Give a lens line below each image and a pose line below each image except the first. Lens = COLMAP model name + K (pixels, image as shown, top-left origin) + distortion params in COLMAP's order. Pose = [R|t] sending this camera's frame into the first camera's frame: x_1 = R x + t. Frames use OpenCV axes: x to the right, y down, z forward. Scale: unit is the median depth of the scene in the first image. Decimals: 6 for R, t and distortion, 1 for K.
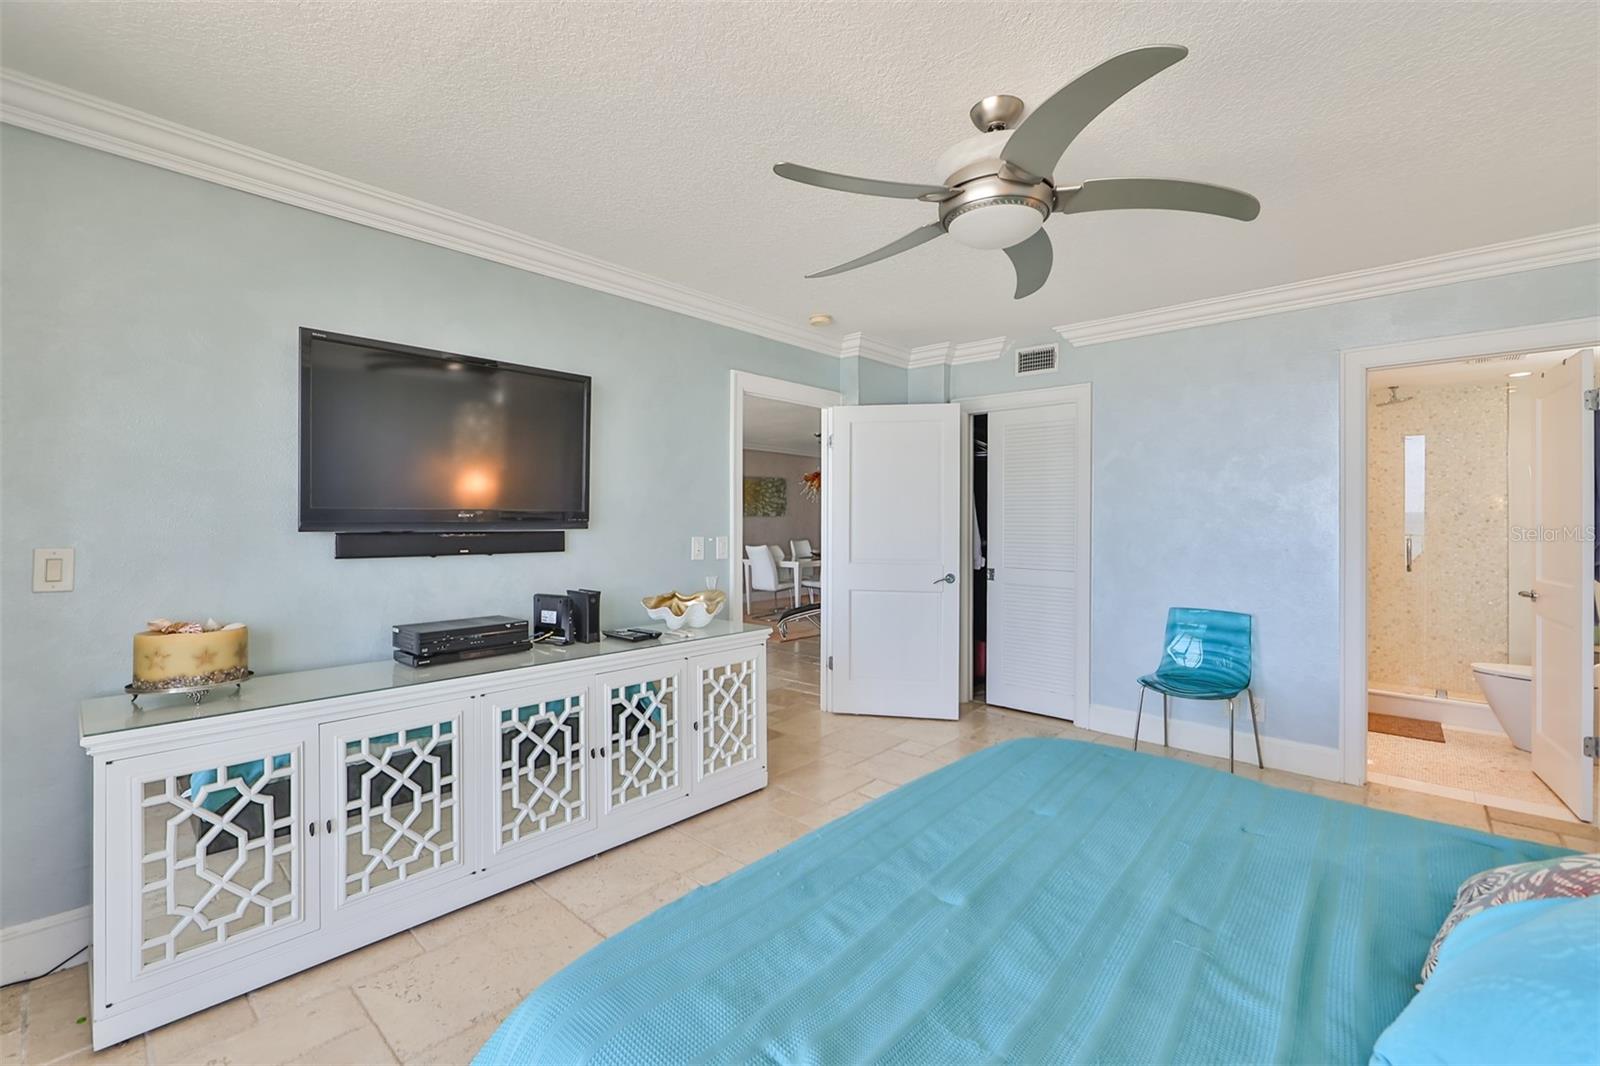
lens RADIAL K [[689.6, 0, 824.8], [0, 689.6, 525.6], [0, 0, 1]] dist [0.023835, -0.000016]
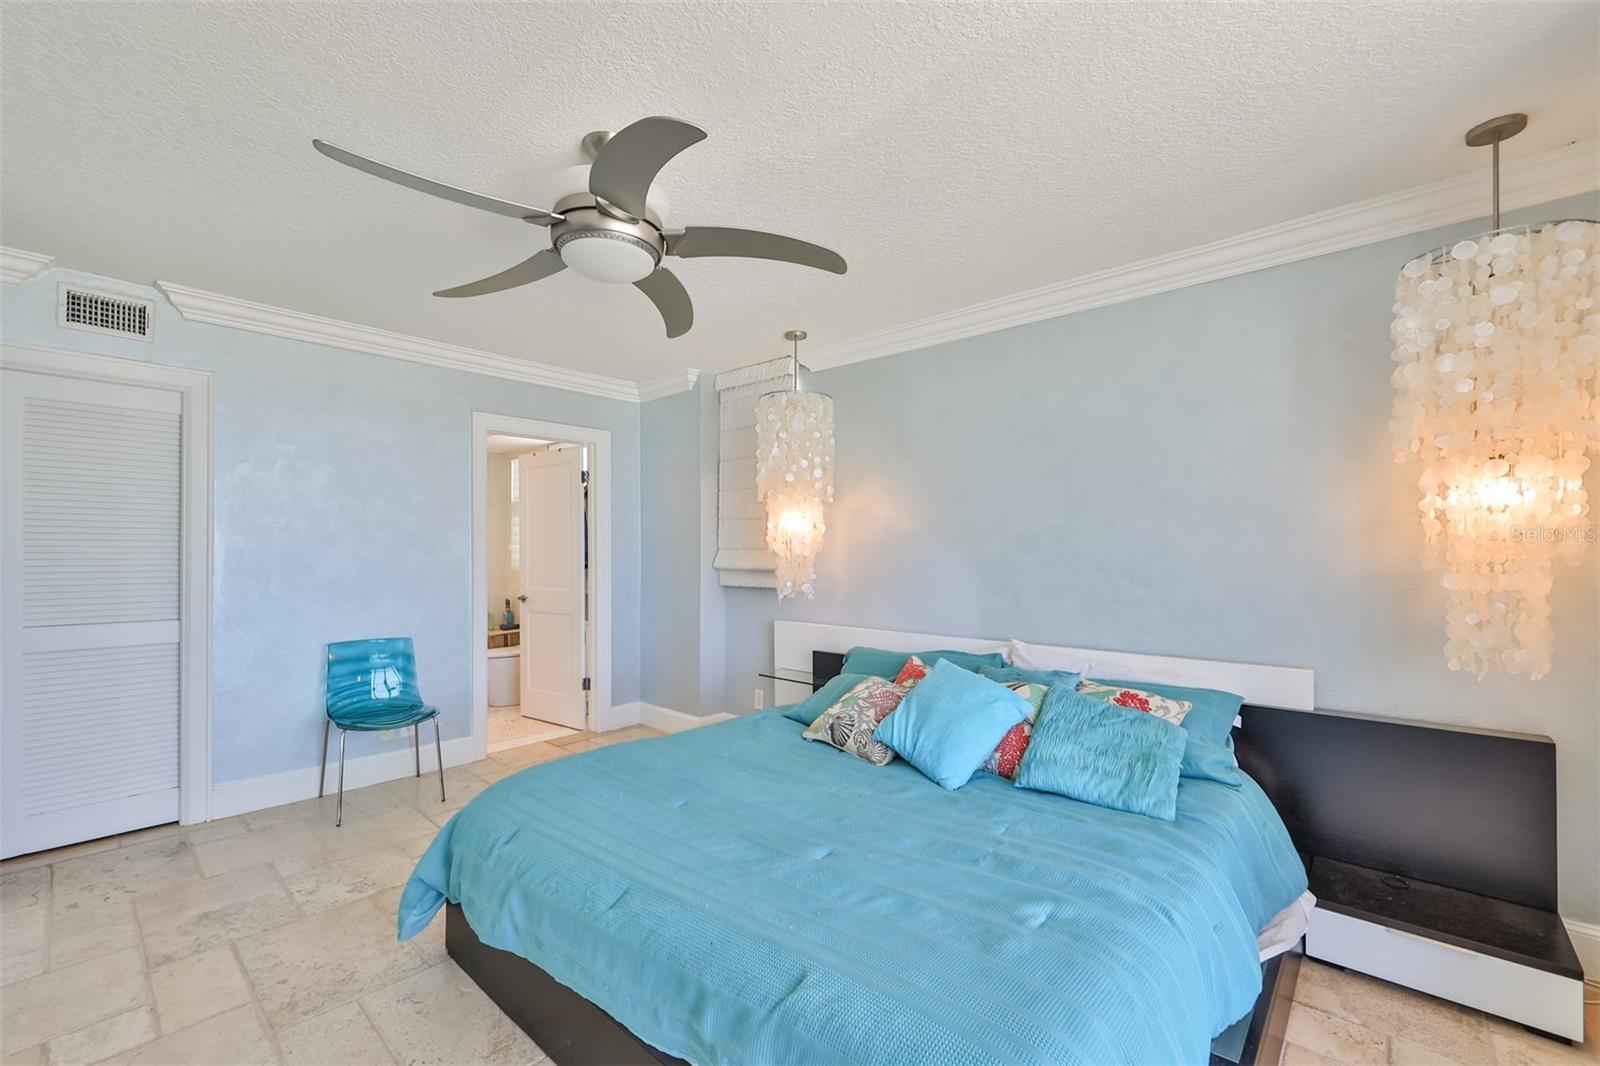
lens RADIAL K [[647.8, 0, 796.7], [0, 647.8, 516.2], [0, 0, 1]] dist [0.002298, 0.000257]
pose [[0.039416, 0.048867, 0.998027, -0.408757], [0.005645, 0.998777, -0.049127, -0.004799], [-0.999207, 0.007570, 0.039091, 0.401356]]
